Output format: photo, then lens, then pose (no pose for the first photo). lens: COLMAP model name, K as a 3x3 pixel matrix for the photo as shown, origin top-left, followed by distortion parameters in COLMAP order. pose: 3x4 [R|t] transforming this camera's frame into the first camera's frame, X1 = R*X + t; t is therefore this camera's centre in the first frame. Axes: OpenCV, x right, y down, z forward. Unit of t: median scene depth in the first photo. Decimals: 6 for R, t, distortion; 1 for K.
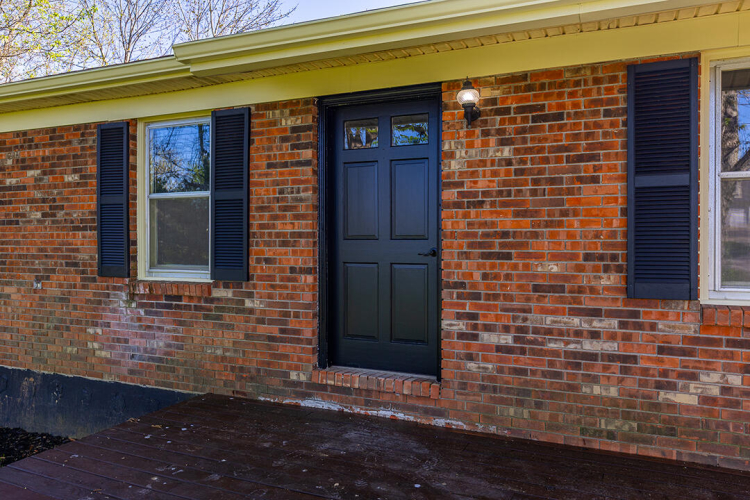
lens RADIAL K [[604.3, 0, 378.2], [0, 604.3, 252.6], [0, 0, 1]] dist [0.011257, 0.001226]
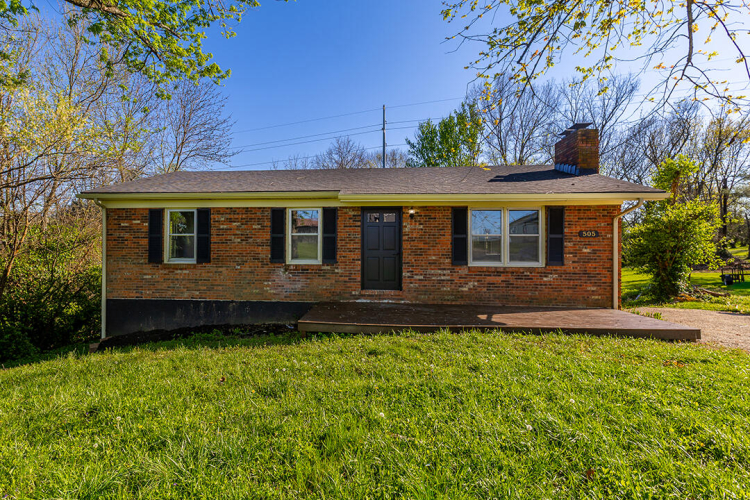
lens RADIAL K [[389.1, 0, 374.3], [0, 389.1, 249.3], [0, 0, 1]] dist [-0.005863, -0.000452]
pose [[0.942784, 0.000857, 0.333402, -0.734506], [0.003666, 0.999910, -0.012937, 0.001653], [-0.333383, 0.013419, 0.942696, -0.989906]]
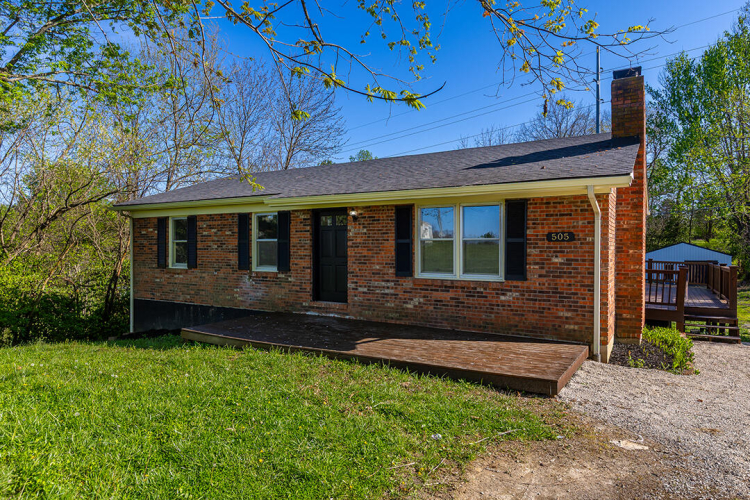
lens RADIAL K [[488.5, 0, 373.6], [0, 488.5, 251.1], [0, 0, 1]] dist [0.001964, 0.004775]
pose [[0.992112, -0.001994, -0.125336, 0.496099], [0.001413, 0.999988, -0.004725, -0.039378], [0.125344, 0.004511, 0.992103, -1.314616]]
